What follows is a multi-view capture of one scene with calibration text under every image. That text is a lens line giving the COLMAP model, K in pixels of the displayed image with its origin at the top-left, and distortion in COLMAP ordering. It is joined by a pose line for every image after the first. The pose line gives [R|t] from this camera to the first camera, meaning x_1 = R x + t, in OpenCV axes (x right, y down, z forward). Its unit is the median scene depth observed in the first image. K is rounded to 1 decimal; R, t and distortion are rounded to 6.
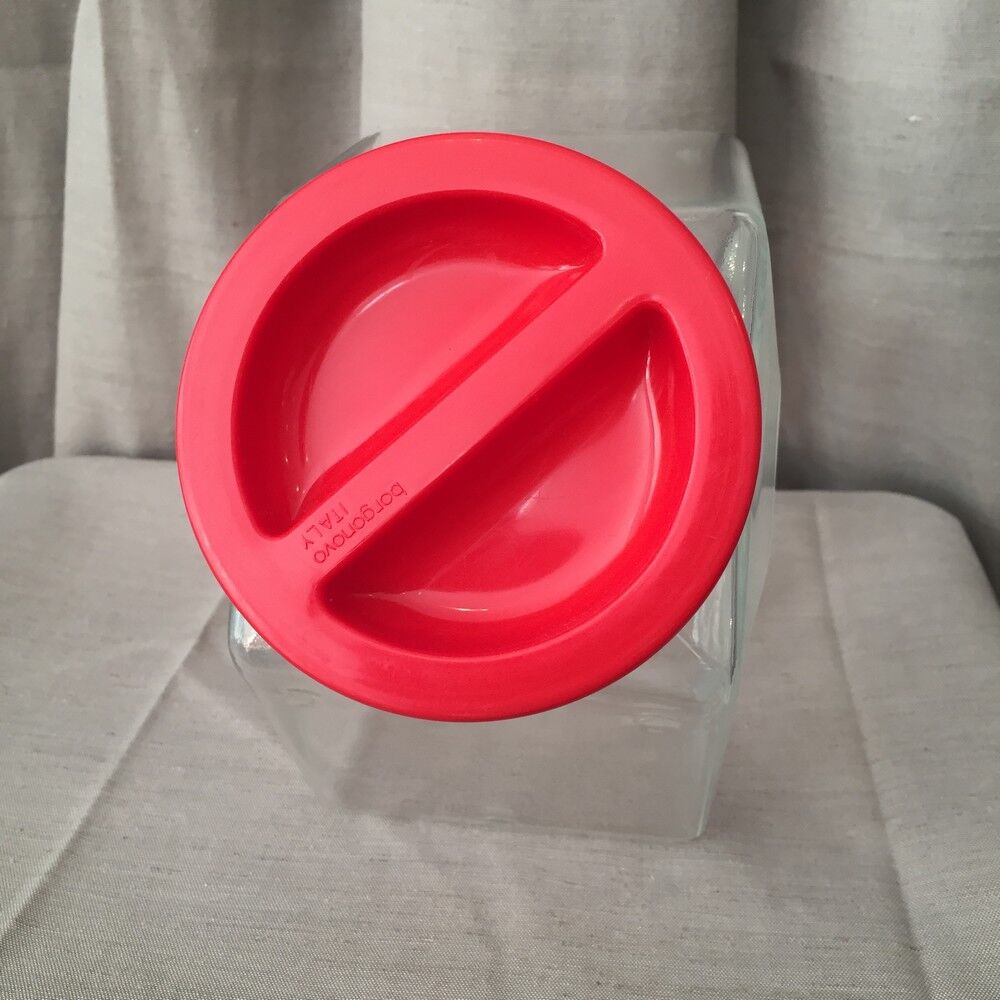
lens RADIAL K [[1153.2, 0, 502.6], [0, 1153.2, 554.5], [0, 0, 1]] dist [-0.012736, -0.028058]
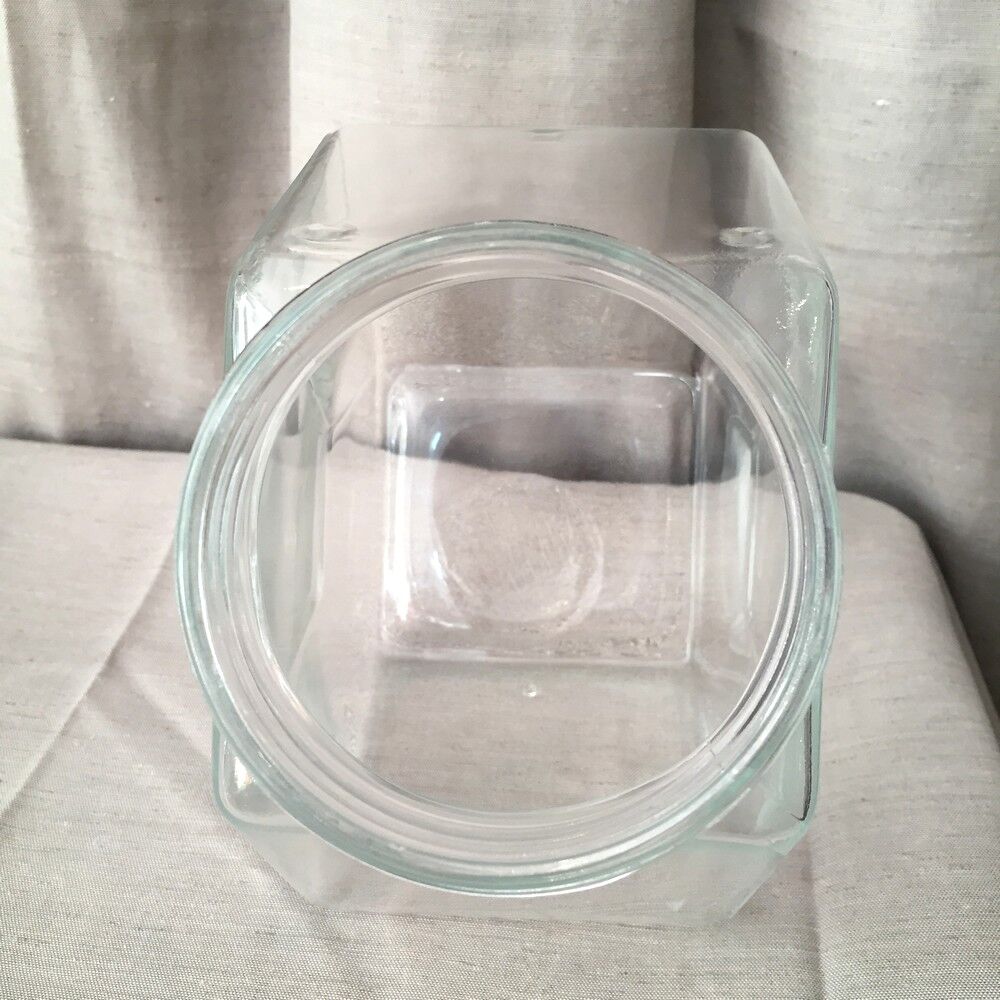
lens RADIAL K [[1153.2, 0, 502.6], [0, 1153.2, 554.5], [0, 0, 1]] dist [-0.012736, -0.028058]
pose [[0.999884, 0.011894, 0.009543, 0.047220], [-0.012537, 0.997435, 0.070466, -0.076015], [-0.008680, -0.070577, 0.997469, 0.051551]]
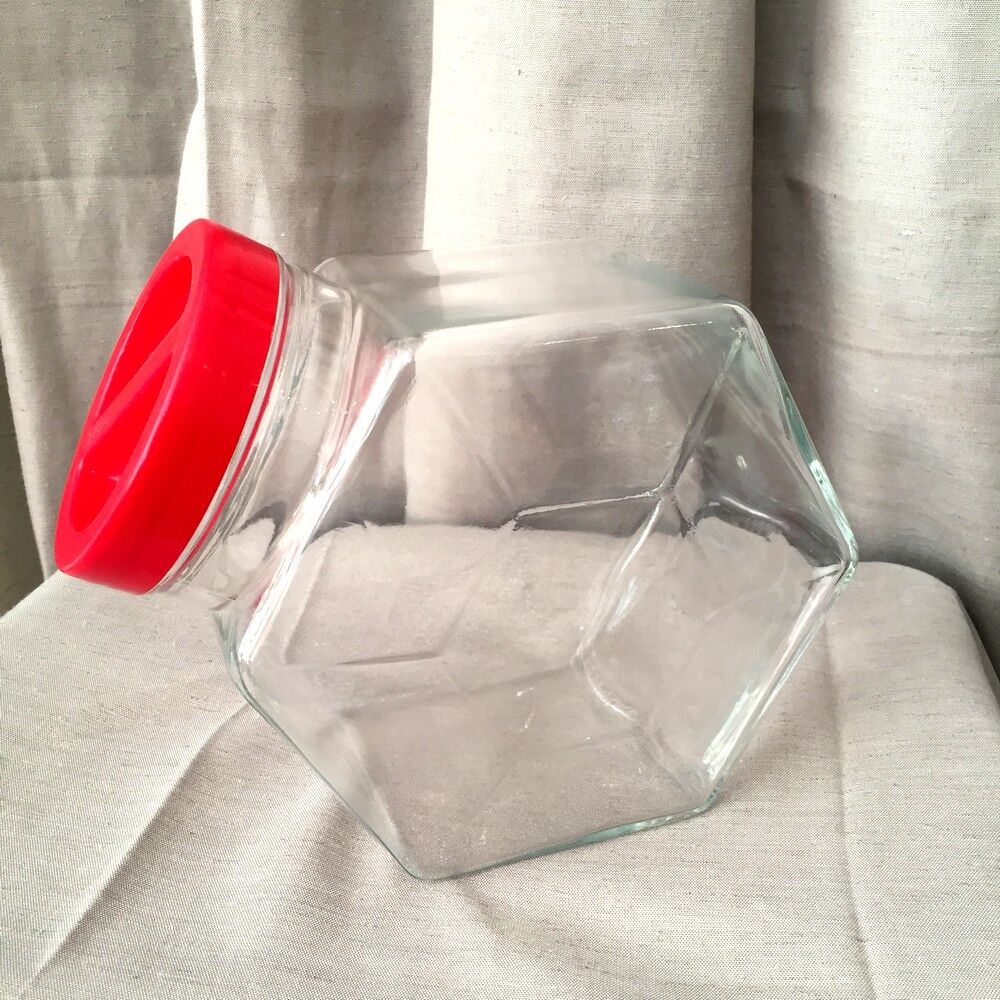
lens RADIAL K [[1153.2, 0, 502.6], [0, 1153.2, 554.5], [0, 0, 1]] dist [-0.012736, -0.028058]
pose [[0.997993, 0.027114, -0.057232, 0.032307], [-0.030791, 0.997451, -0.064369, 0.023167], [0.055340, 0.066002, 0.996284, -0.133641]]
